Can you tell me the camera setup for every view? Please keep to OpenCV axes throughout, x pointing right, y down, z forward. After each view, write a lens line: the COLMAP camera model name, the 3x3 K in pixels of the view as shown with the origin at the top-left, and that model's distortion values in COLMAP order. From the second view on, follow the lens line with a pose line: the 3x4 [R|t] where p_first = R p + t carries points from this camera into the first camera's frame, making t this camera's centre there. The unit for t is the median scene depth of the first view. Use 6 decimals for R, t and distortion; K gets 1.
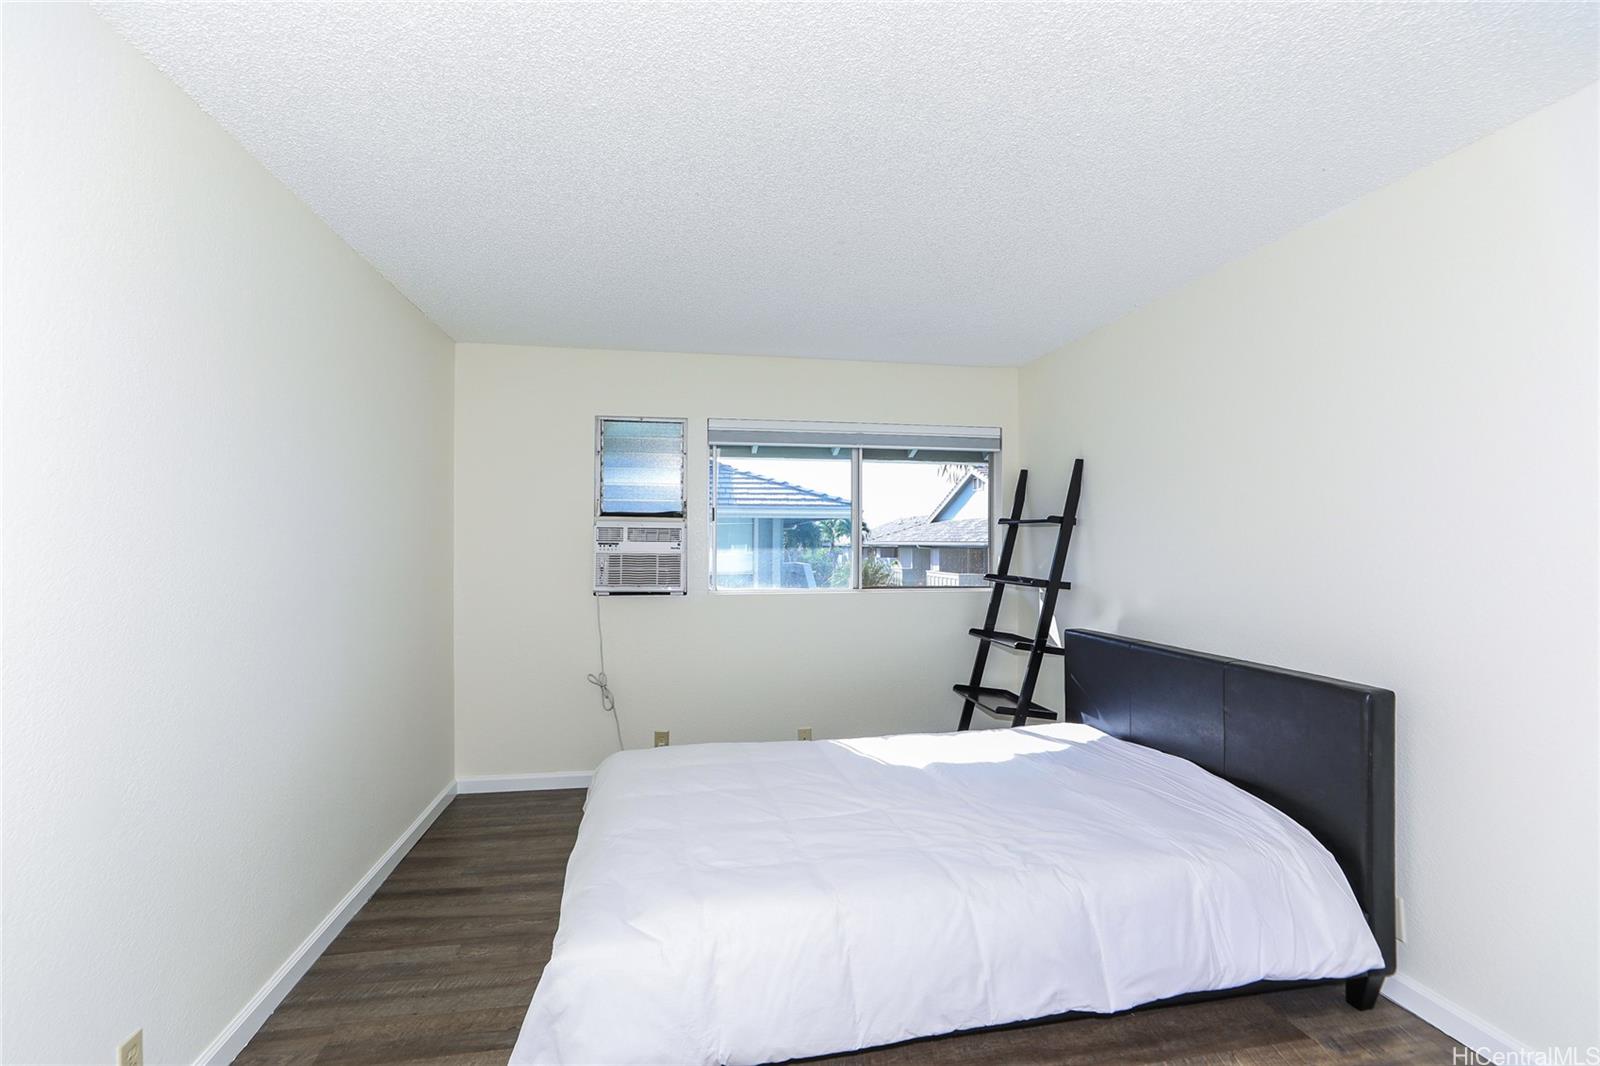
lens RADIAL K [[748.1, 0, 800.5], [0, 748.1, 554.8], [0, 0, 1]] dist [-0.028689, 0.016760]
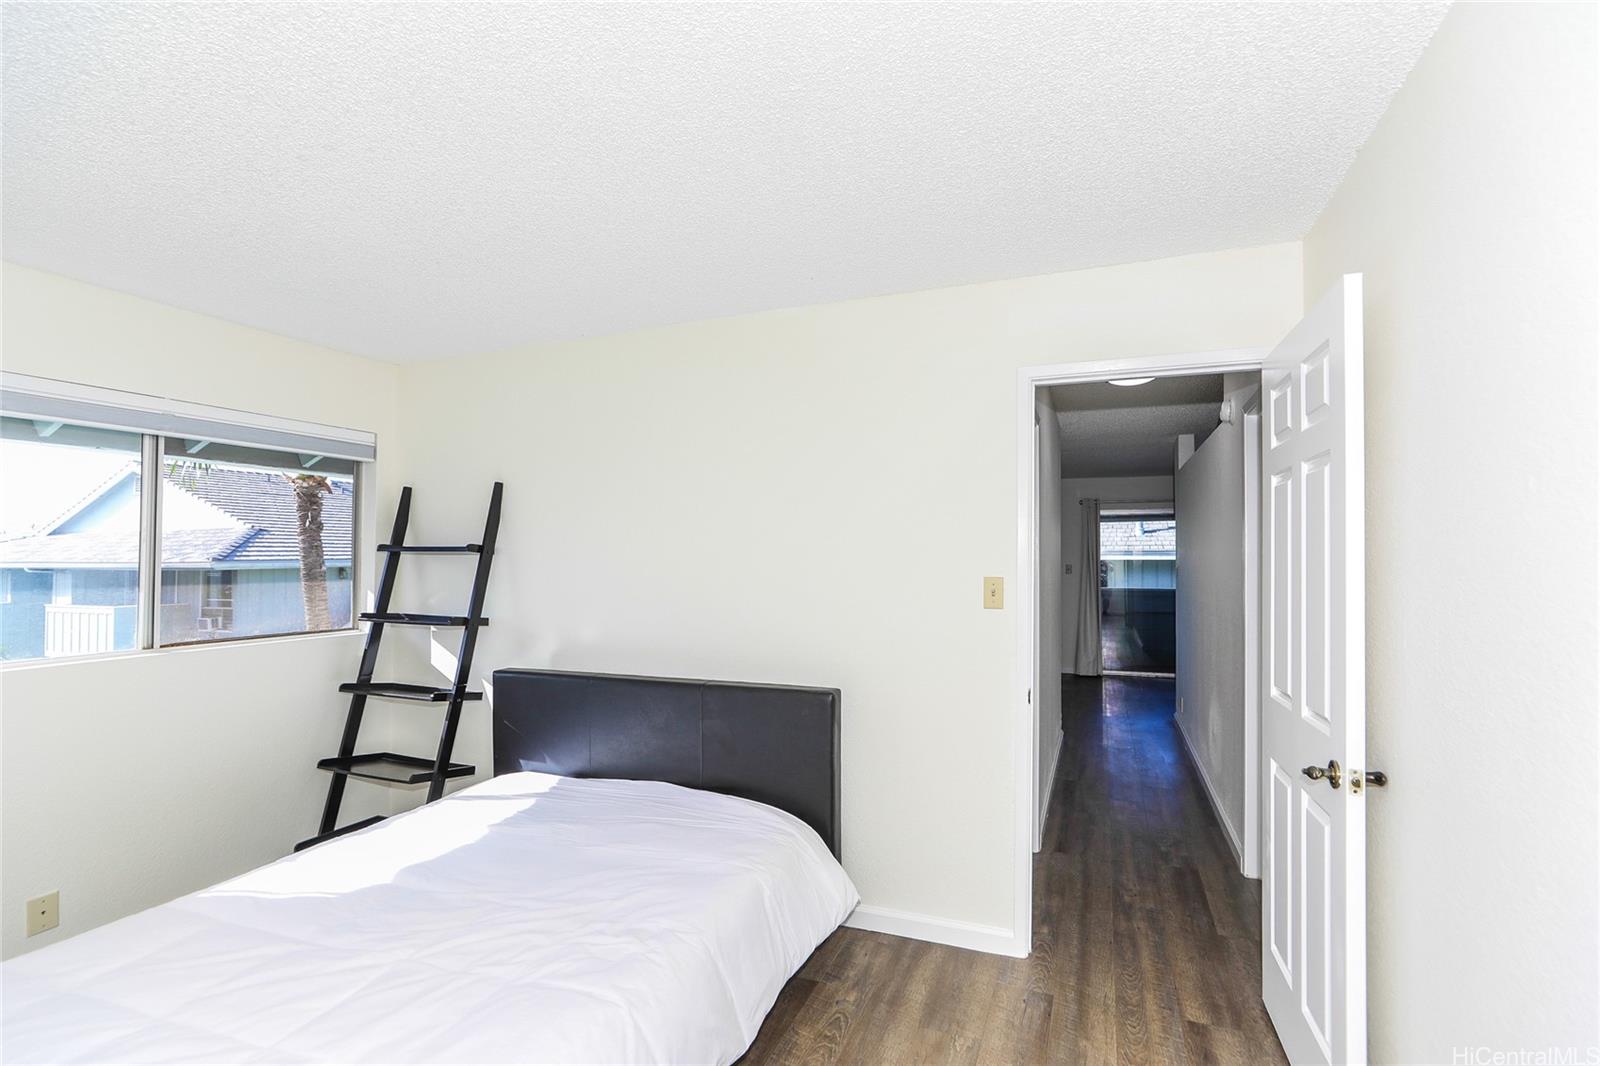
lens RADIAL K [[748.1, 0, 800.5], [0, 748.1, 554.8], [0, 0, 1]] dist [-0.028689, 0.016760]
pose [[0.525146, -0.001808, 0.851010, -0.216542], [0.018574, 0.999784, -0.009338, -0.024881], [-0.850809, 0.020710, 0.525066, 0.212490]]
